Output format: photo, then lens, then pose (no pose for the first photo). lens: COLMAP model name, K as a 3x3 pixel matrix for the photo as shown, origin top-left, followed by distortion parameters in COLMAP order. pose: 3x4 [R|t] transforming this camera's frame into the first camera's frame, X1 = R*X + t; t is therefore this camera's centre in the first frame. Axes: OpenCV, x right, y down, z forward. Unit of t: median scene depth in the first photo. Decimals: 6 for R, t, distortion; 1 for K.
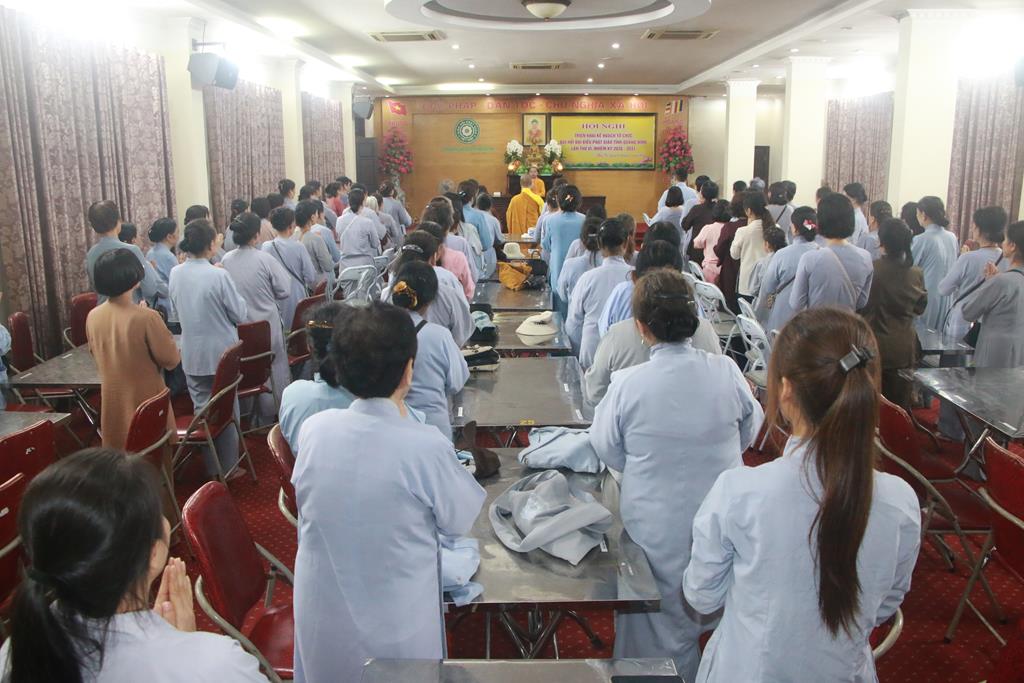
lens RADIAL K [[841.5, 0, 508.4], [0, 841.5, 341.6], [0, 0, 1]] dist [-0.179093, 0.167298]
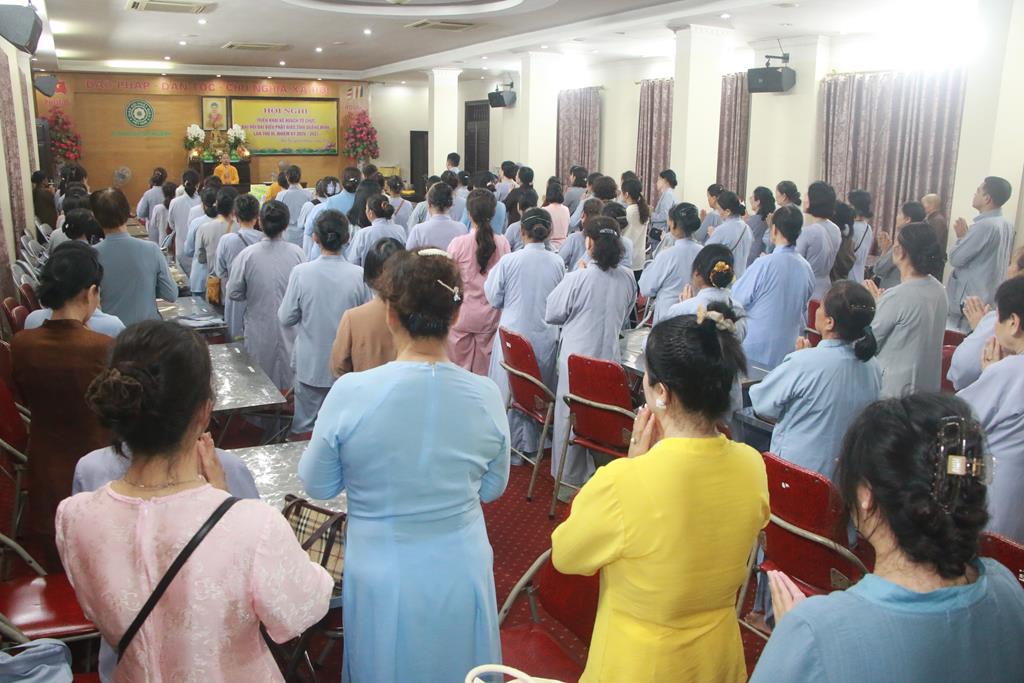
lens RADIAL K [[841.5, 0, 508.4], [0, 841.5, 341.6], [0, 0, 1]] dist [-0.179093, 0.167298]
pose [[0.871104, -0.092941, 0.482223, -0.155545], [0.083898, 0.995657, 0.040342, -0.005929], [-0.483878, 0.005316, 0.875119, 0.027931]]
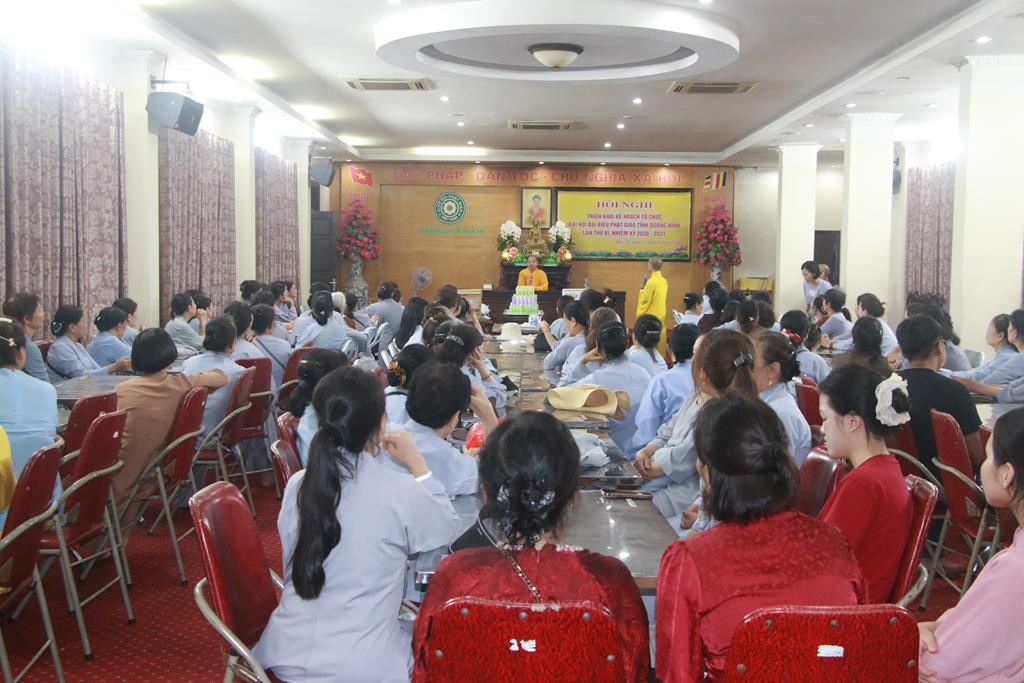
lens RADIAL K [[1218.4, 0, 512.0], [0, 1218.4, 341.5], [0, 0, 1]] dist [-0.038140, 0.405390]
pose [[0.999729, 0.017485, 0.015372, -0.007124], [-0.014942, 0.988216, -0.152336, 0.045908], [-0.017854, 0.152065, 0.988209, -0.116219]]
